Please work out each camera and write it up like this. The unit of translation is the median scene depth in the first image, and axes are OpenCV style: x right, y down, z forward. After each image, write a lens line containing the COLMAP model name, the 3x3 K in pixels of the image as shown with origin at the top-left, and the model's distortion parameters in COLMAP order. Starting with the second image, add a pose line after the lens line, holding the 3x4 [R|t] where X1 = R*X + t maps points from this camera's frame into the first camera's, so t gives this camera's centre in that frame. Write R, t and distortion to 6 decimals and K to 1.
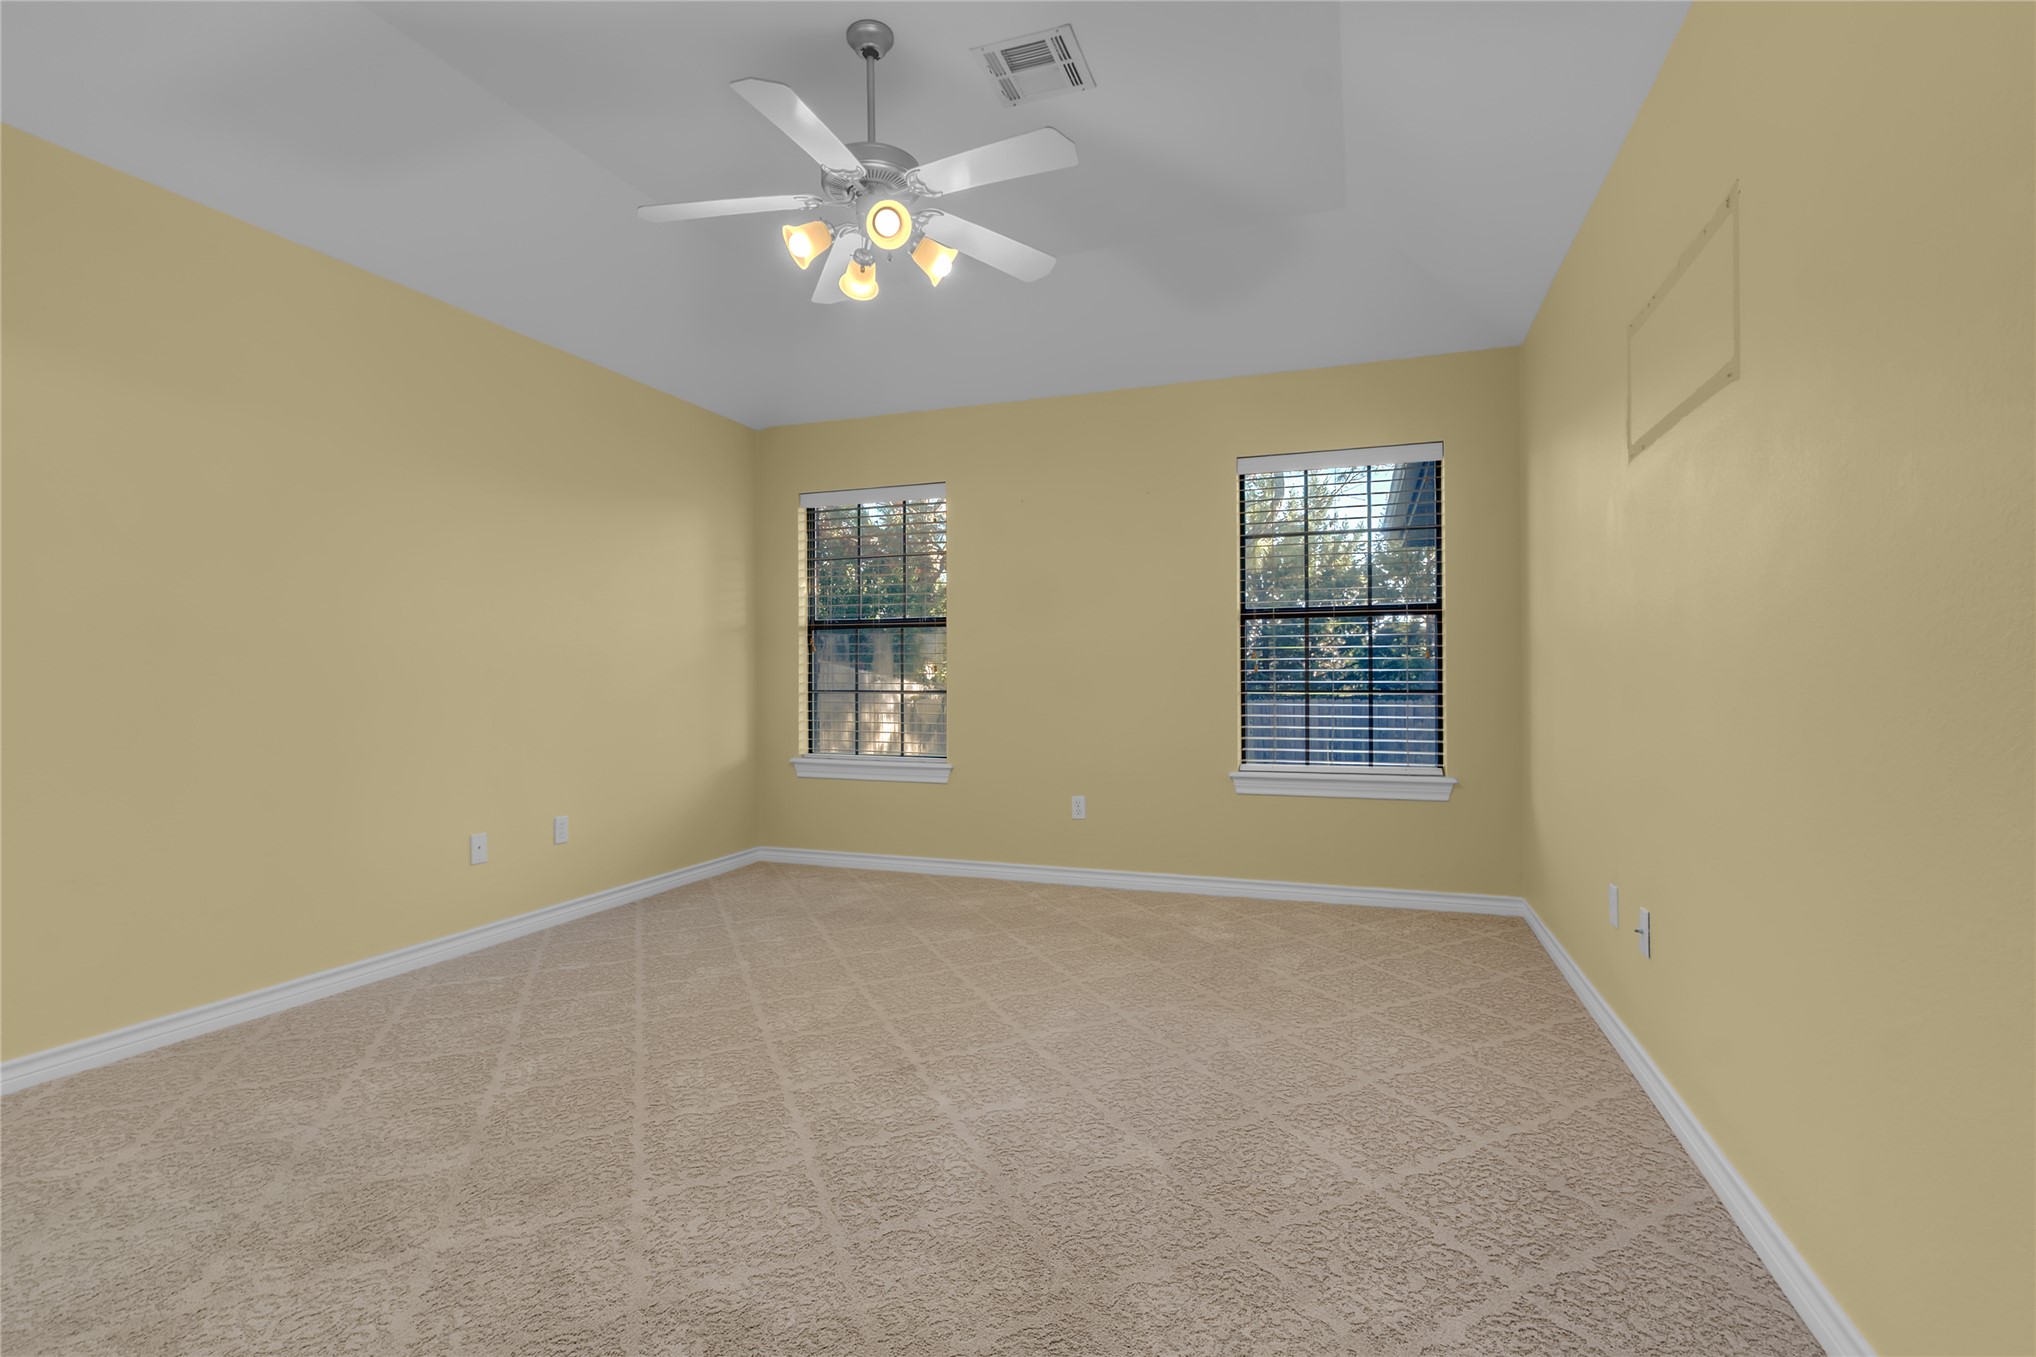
lens RADIAL K [[975.0, 0, 996.1], [0, 975.0, 674.4], [0, 0, 1]] dist [-0.002201, -0.000021]
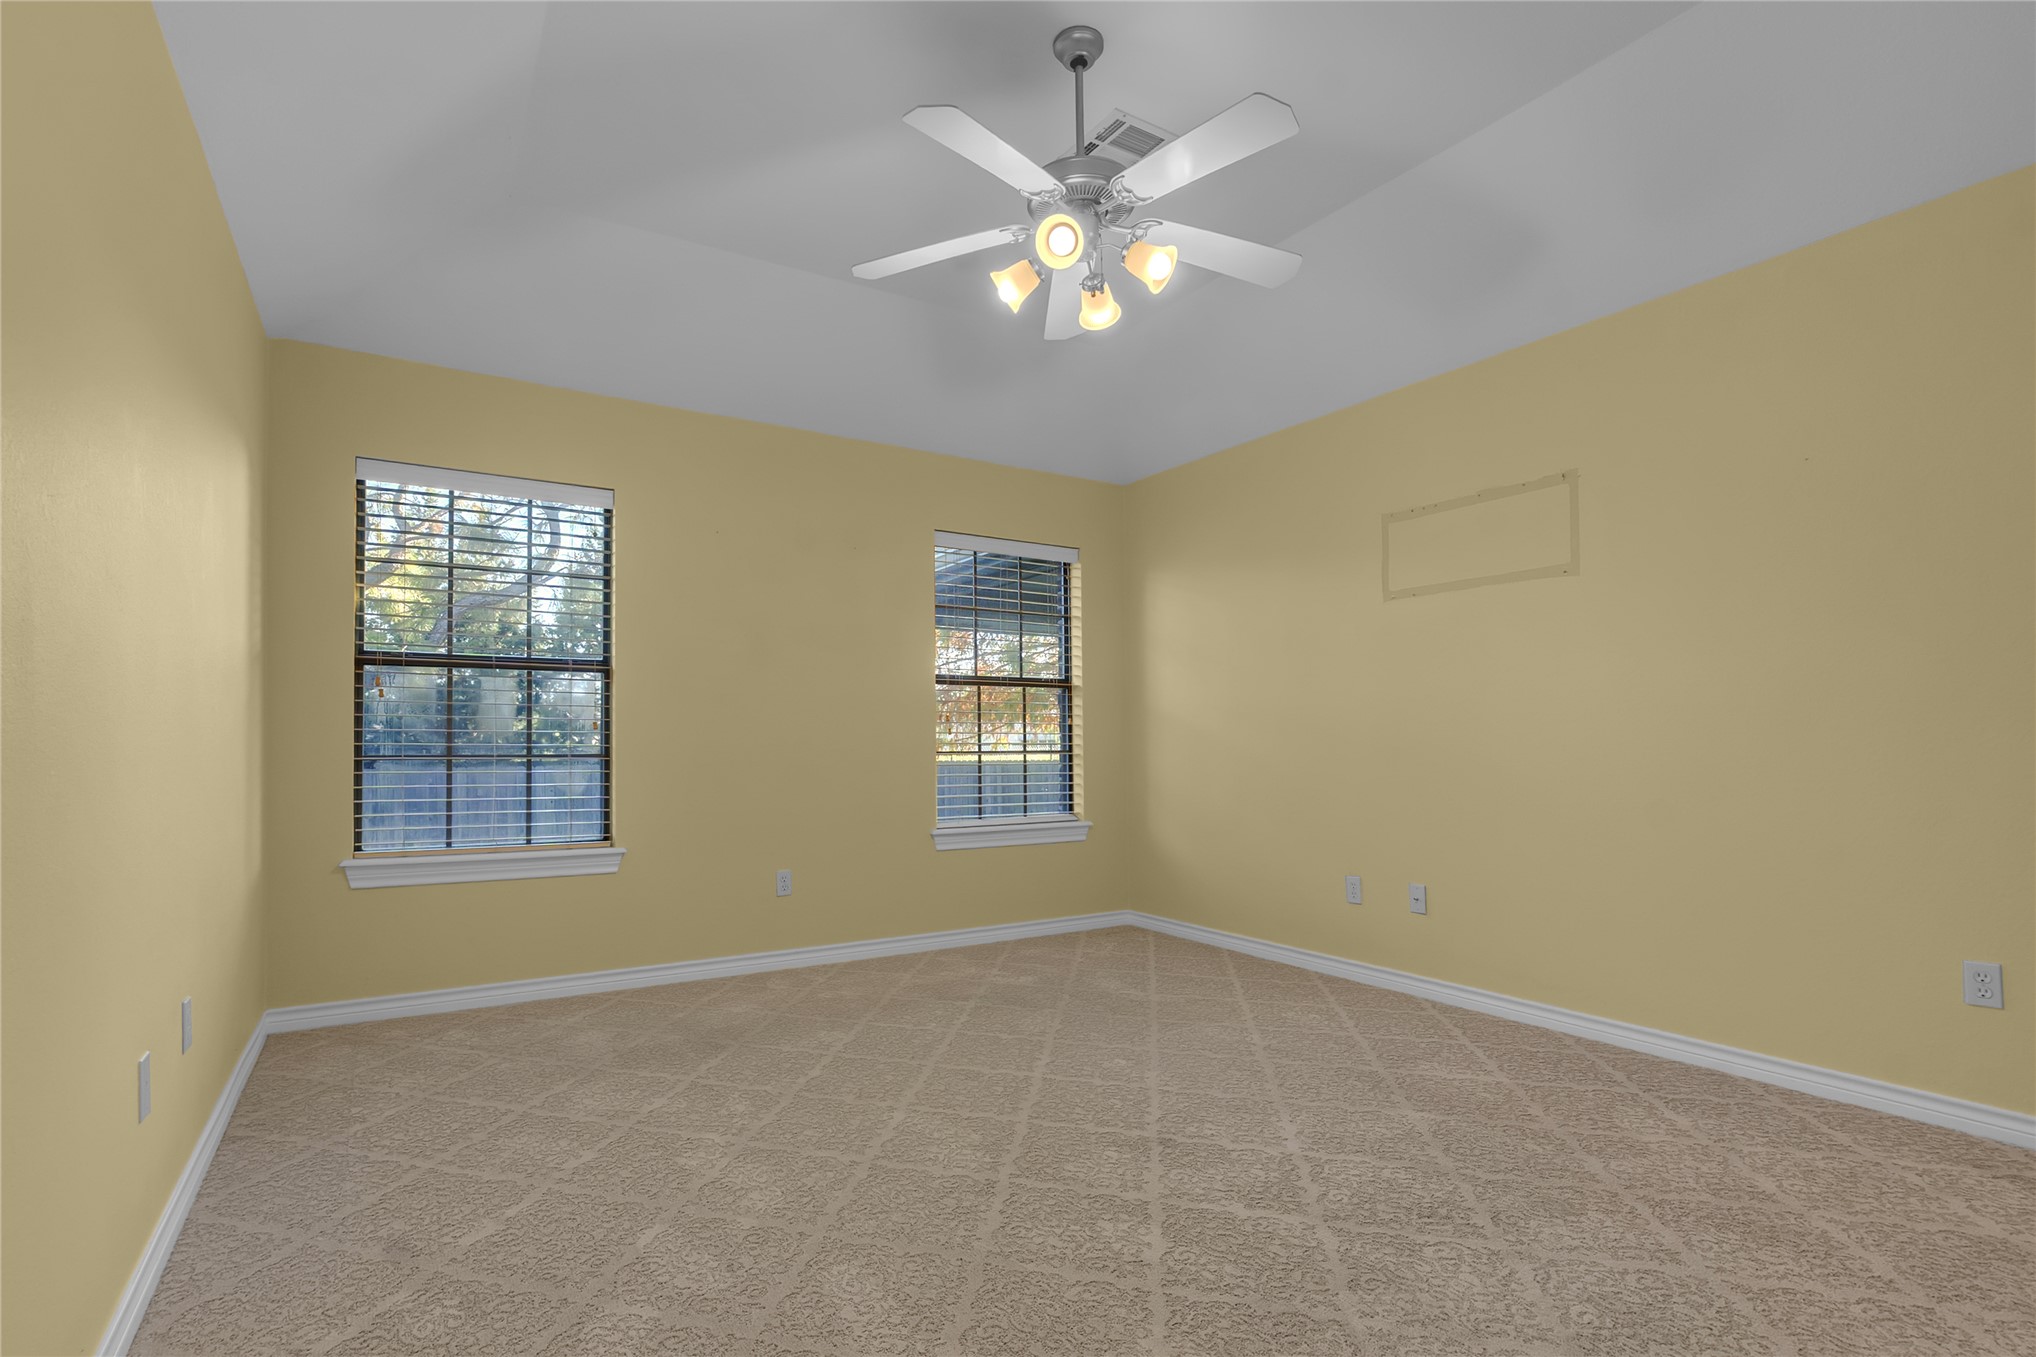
lens RADIAL K [[979.8, 0, 1018.2], [0, 979.8, 718.0], [0, 0, 1]] dist [-0.010327, 0.002447]
pose [[0.600393, 0.022107, 0.799400, -0.828774], [-0.004423, 0.999694, -0.024324, 0.008940], [-0.799693, 0.011068, 0.600307, 0.459047]]
